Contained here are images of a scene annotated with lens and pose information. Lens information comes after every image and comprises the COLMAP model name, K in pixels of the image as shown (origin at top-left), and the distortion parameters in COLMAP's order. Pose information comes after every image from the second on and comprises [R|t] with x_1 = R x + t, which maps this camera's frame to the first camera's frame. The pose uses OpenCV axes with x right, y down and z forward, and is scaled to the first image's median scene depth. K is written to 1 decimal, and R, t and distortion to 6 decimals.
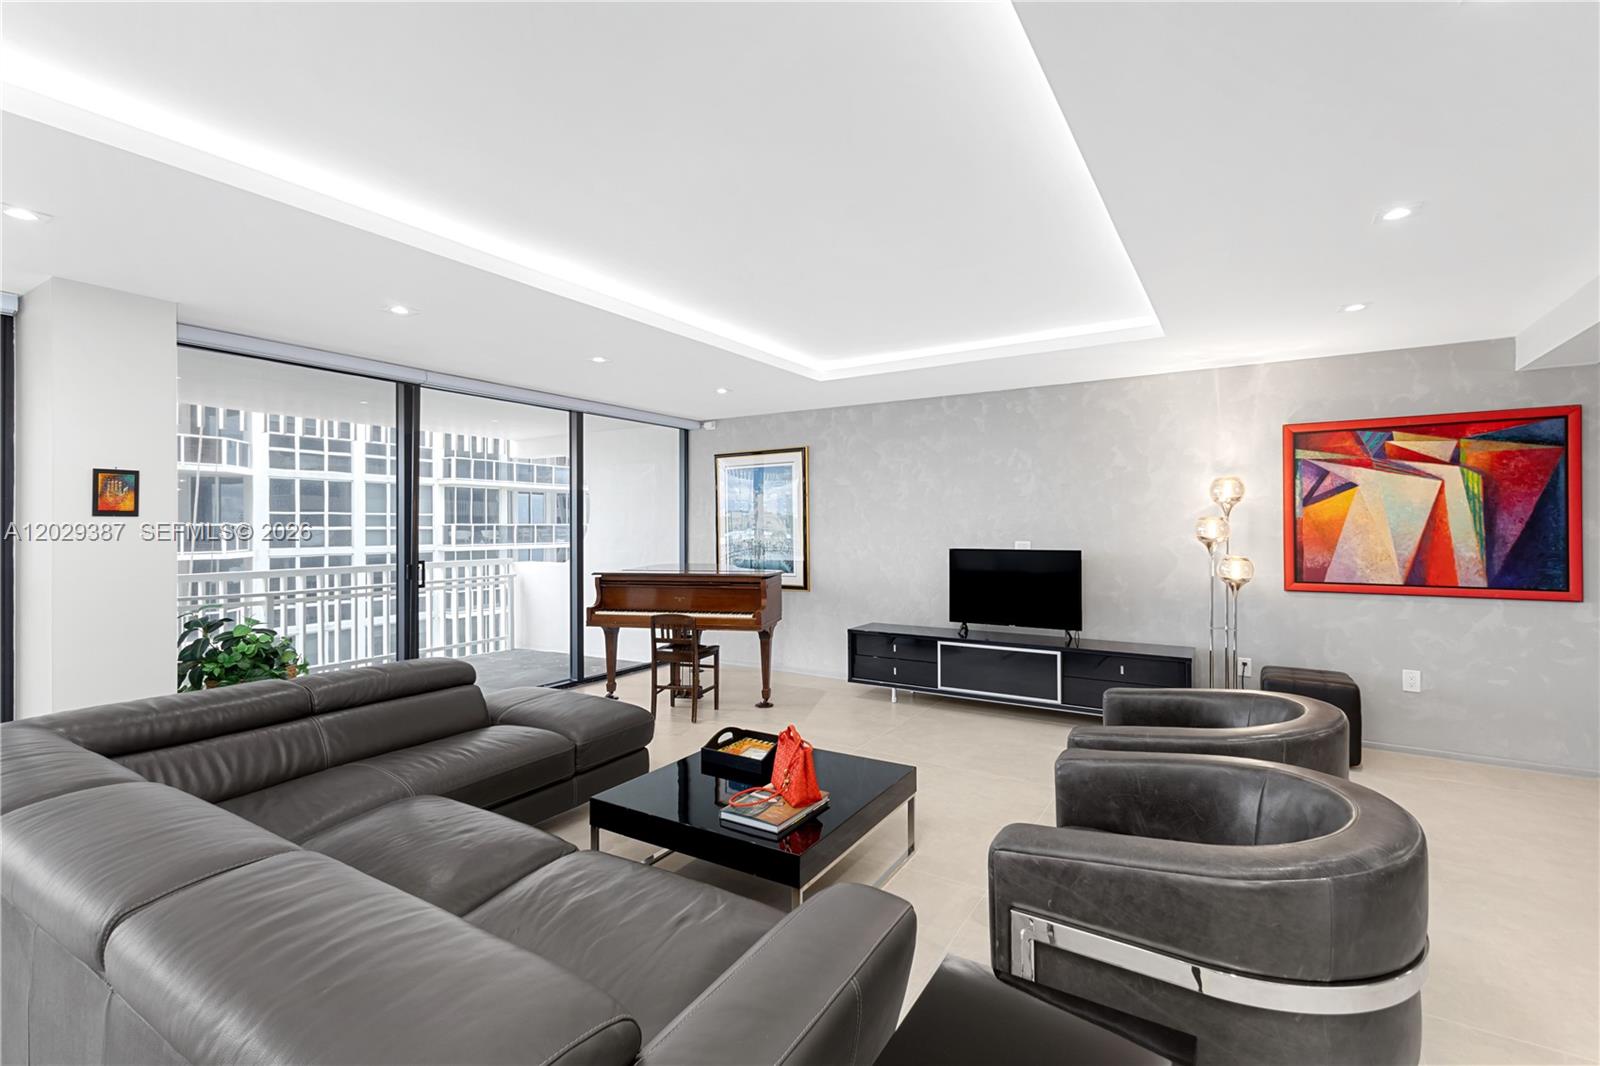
lens RADIAL K [[702.8, 0, 806.6], [0, 702.8, 515.6], [0, 0, 1]] dist [0.009259, 0.000438]
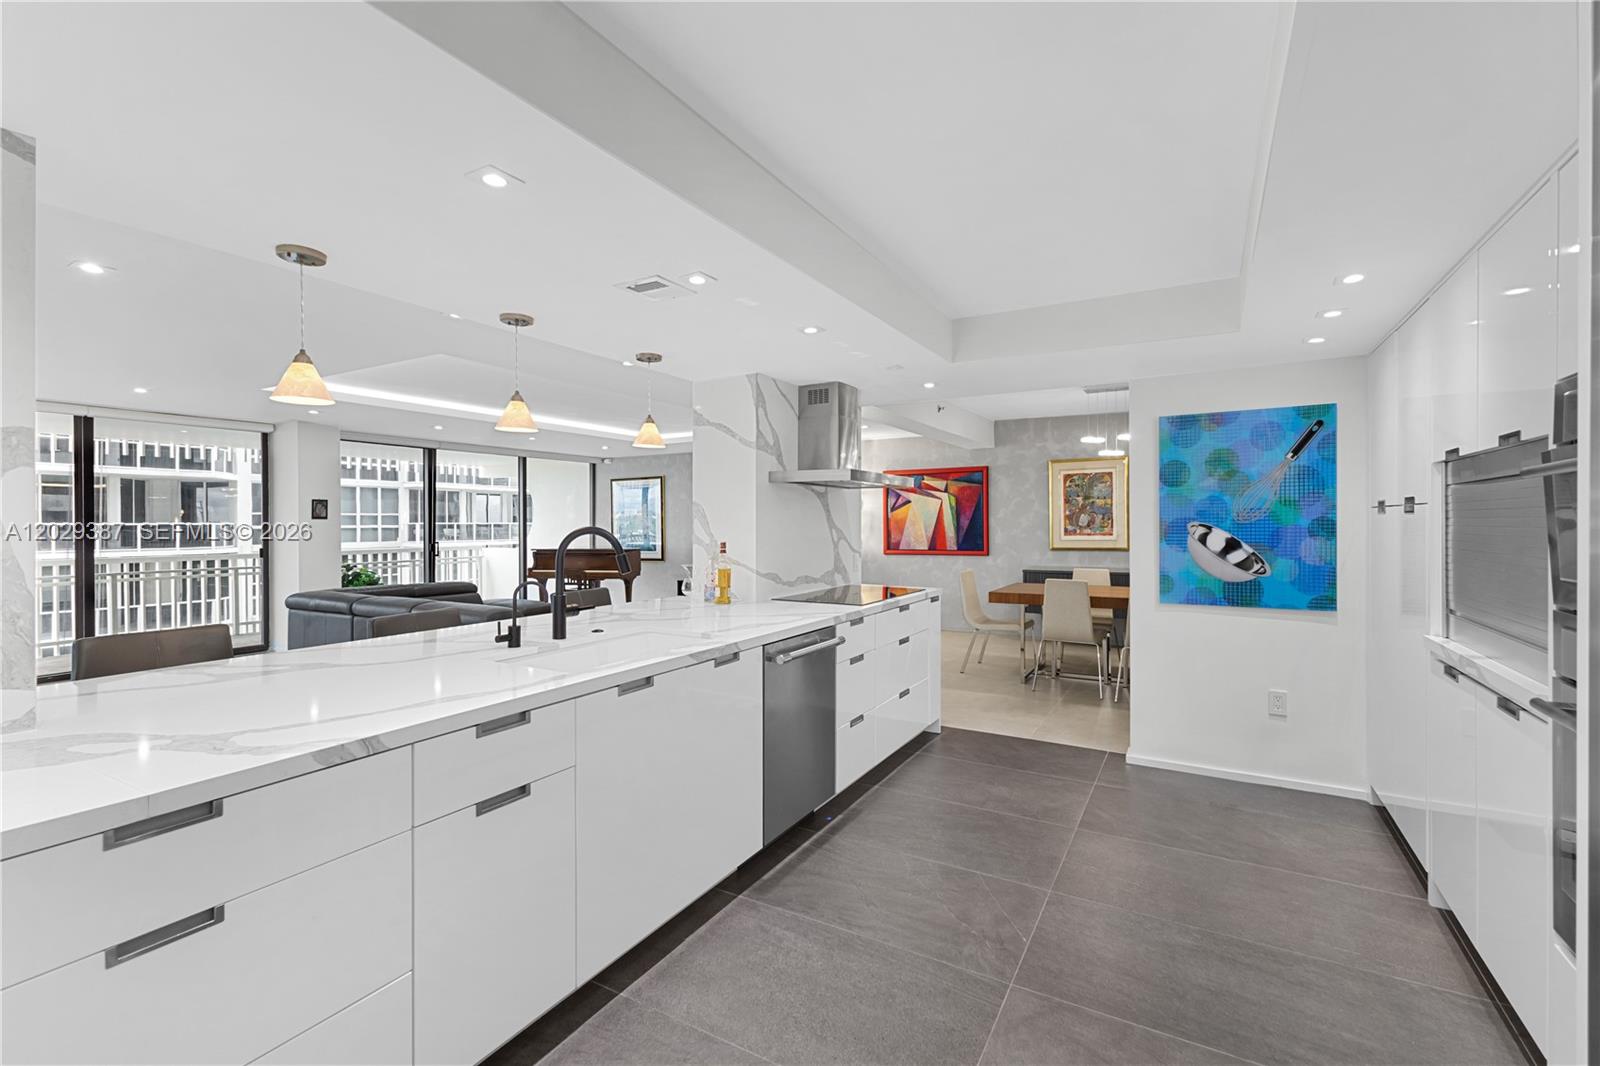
lens RADIAL K [[701.7, 0, 795.2], [0, 701.7, 529.6], [0, 0, 1]] dist [0.005942, -0.000156]
pose [[0.999146, -0.003746, 0.041161, 0.333189], [0.002796, 0.999729, 0.023105, -0.009255], [-0.041236, -0.022970, 0.998885, -0.926262]]
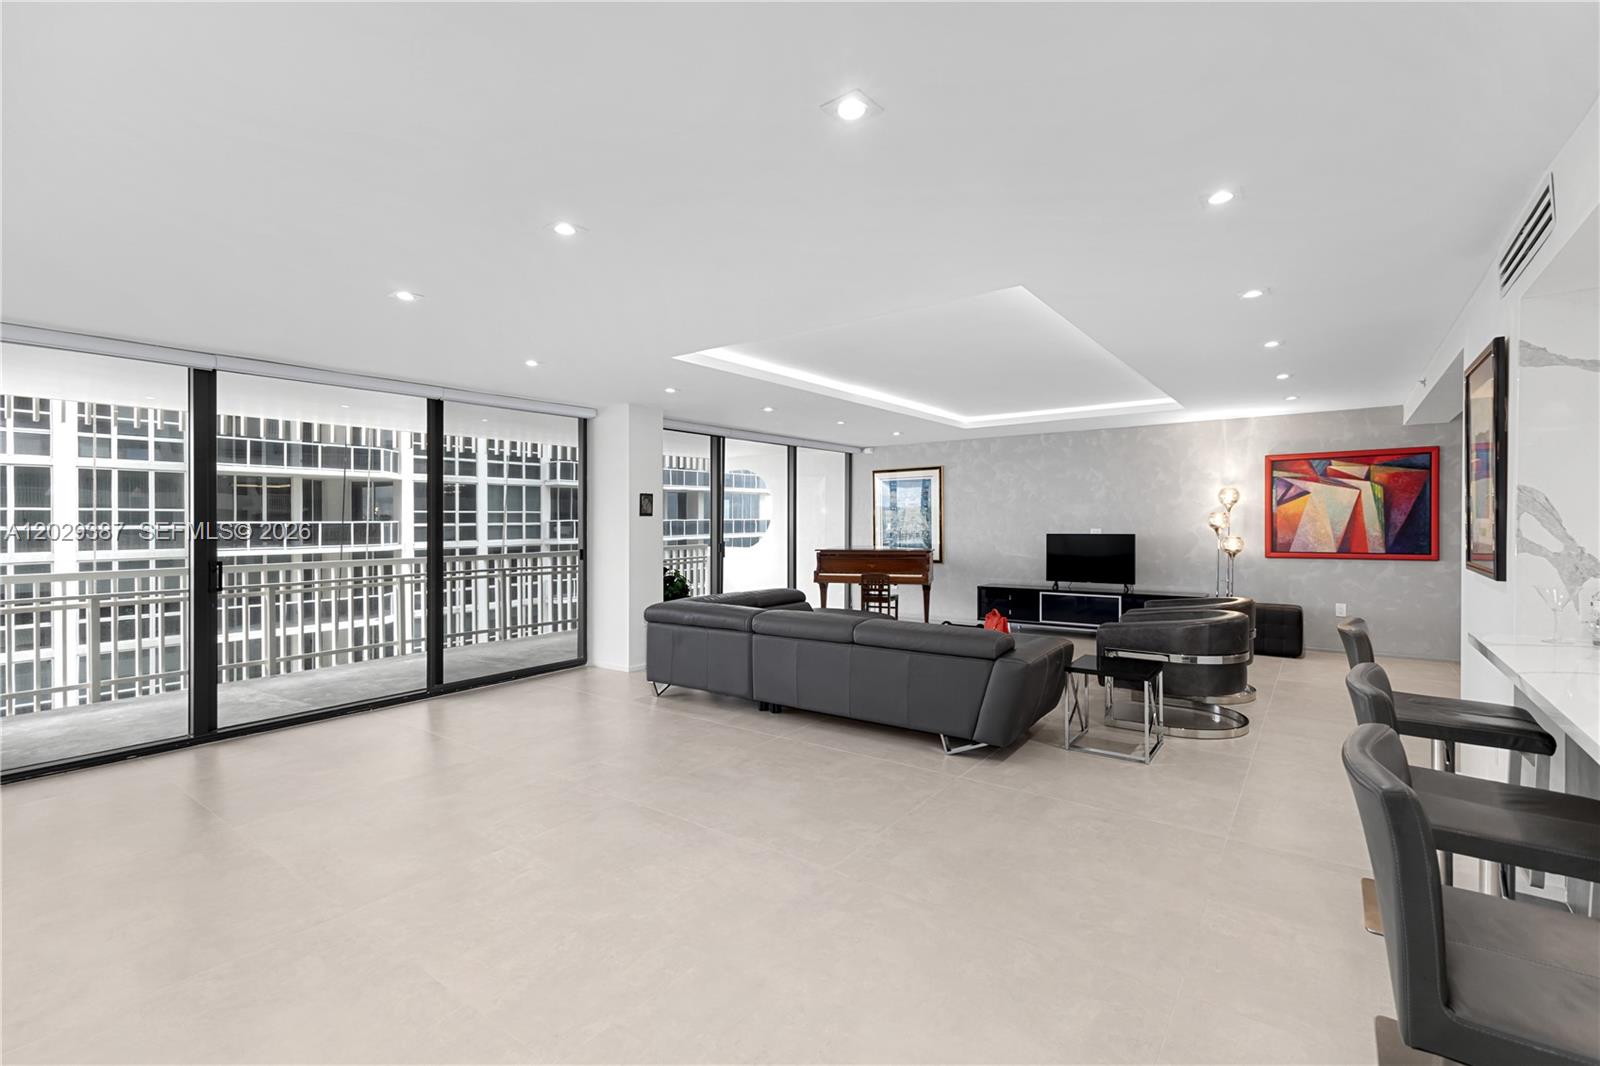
lens RADIAL K [[701.7, 0, 795.2], [0, 701.7, 529.6], [0, 0, 1]] dist [0.005942, -0.000156]
pose [[0.997052, -0.003962, -0.076630, -0.261275], [0.006041, 0.999620, 0.026911, -0.007911], [0.076494, -0.027294, 0.996696, -0.659151]]
